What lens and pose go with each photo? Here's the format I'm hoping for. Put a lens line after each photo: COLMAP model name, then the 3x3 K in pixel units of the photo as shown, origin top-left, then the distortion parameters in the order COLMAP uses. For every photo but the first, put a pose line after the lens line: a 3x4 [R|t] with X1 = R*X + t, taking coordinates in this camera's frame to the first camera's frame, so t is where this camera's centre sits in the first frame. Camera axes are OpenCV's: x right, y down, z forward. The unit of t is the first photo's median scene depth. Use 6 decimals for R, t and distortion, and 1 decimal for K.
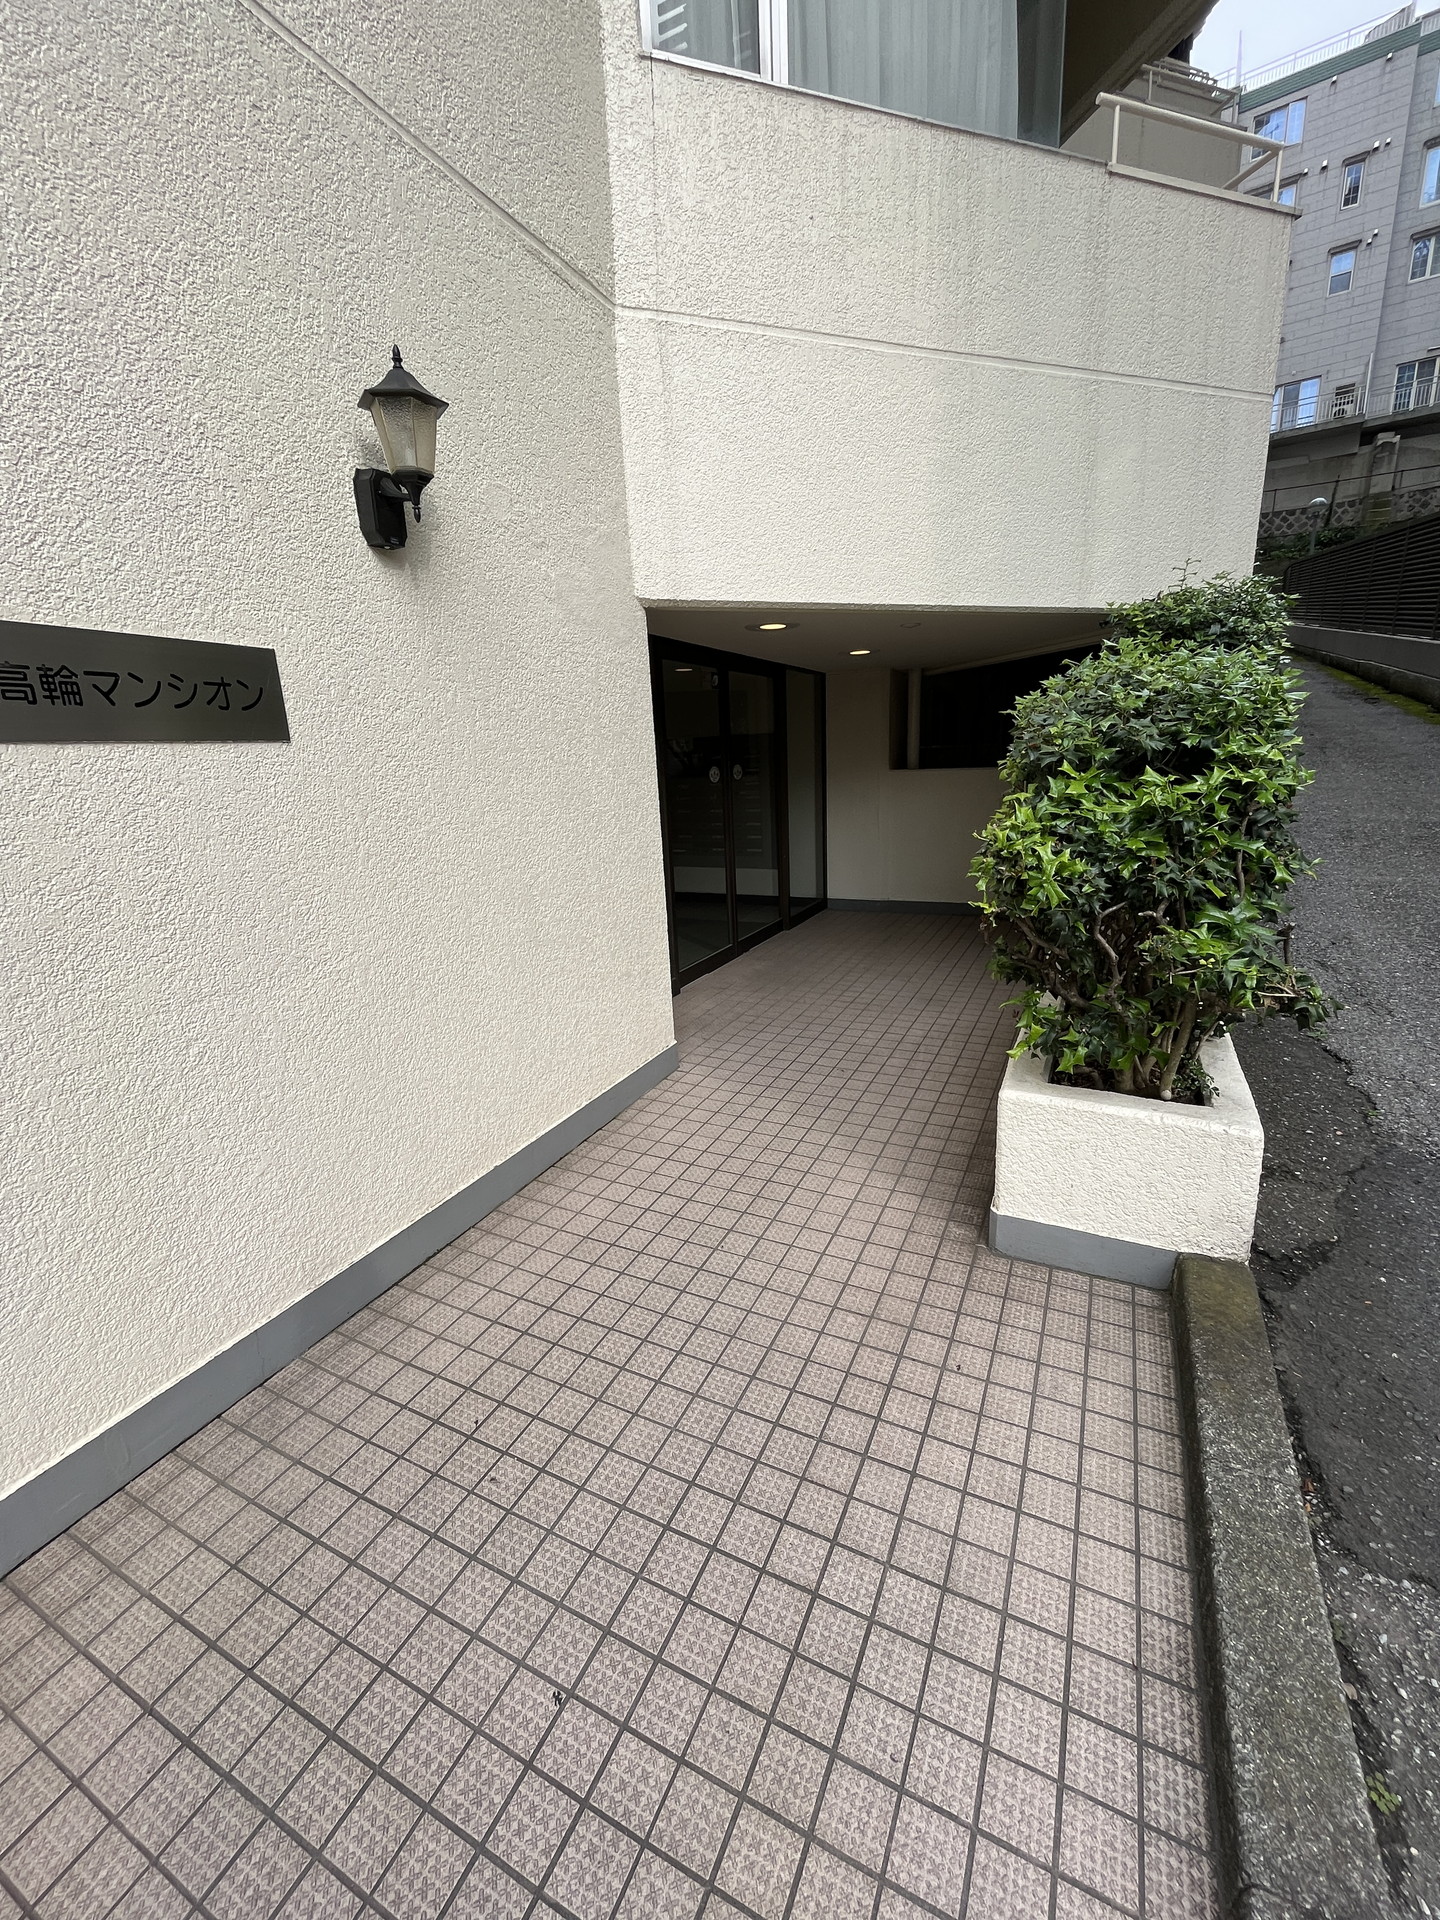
lens RADIAL K [[775.9, 0, 725.5], [0, 775.9, 956.5], [0, 0, 1]] dist [-0.001102, -0.000212]
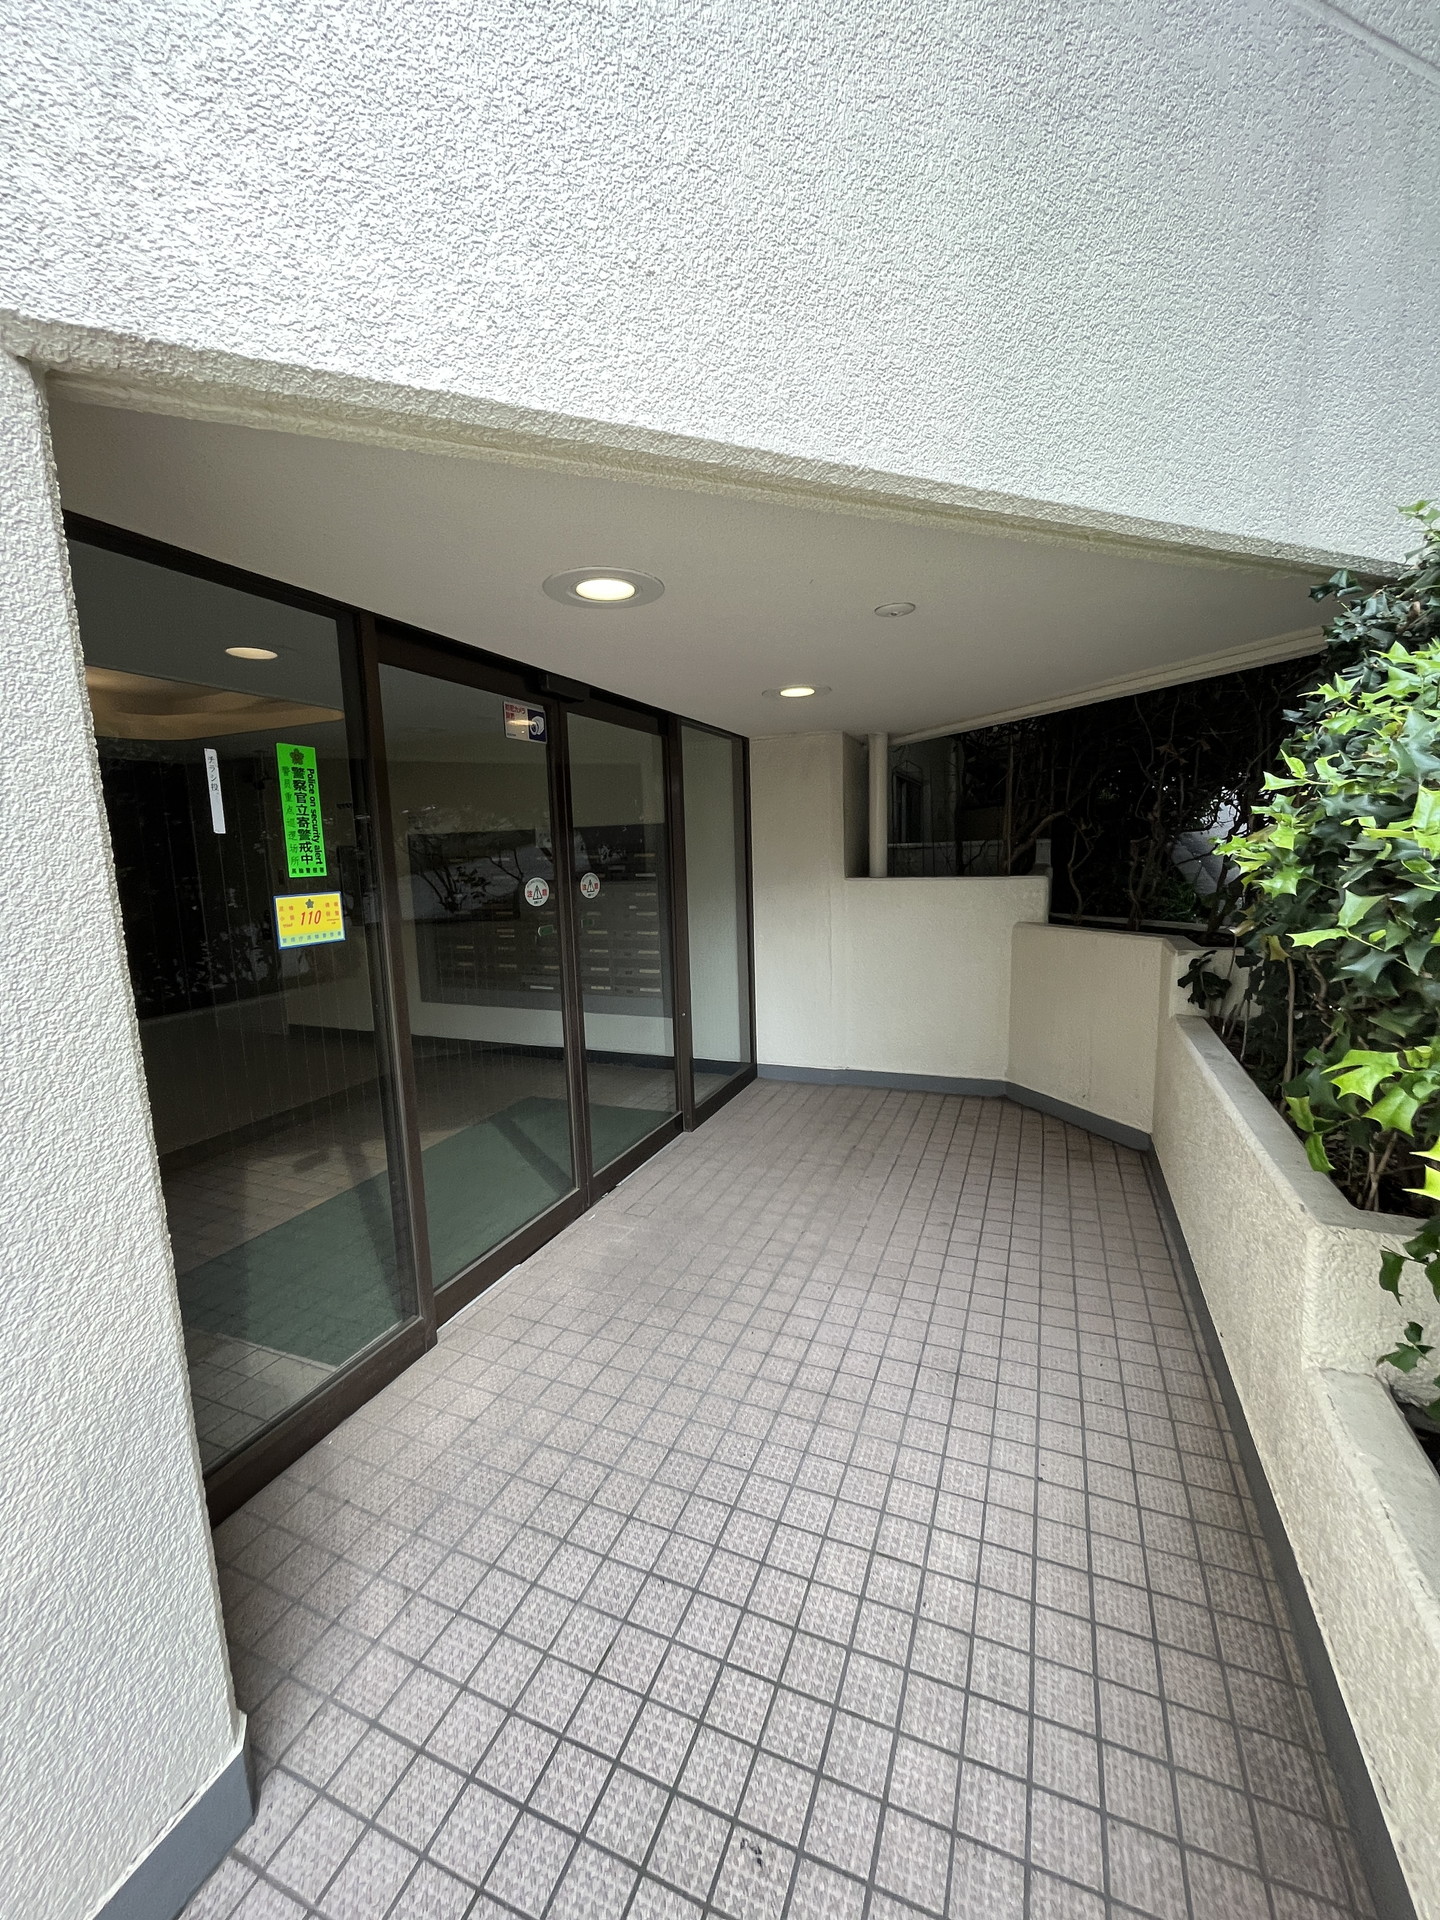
lens RADIAL K [[775.9, 0, 718.5], [0, 775.9, 957.4], [0, 0, 1]] dist [-0.001102, -0.000212]
pose [[0.998183, 0.003869, 0.060124, 0.082342], [0.003165, 0.993192, -0.116447, -0.127526], [-0.060165, 0.116426, 0.991375, 0.465225]]
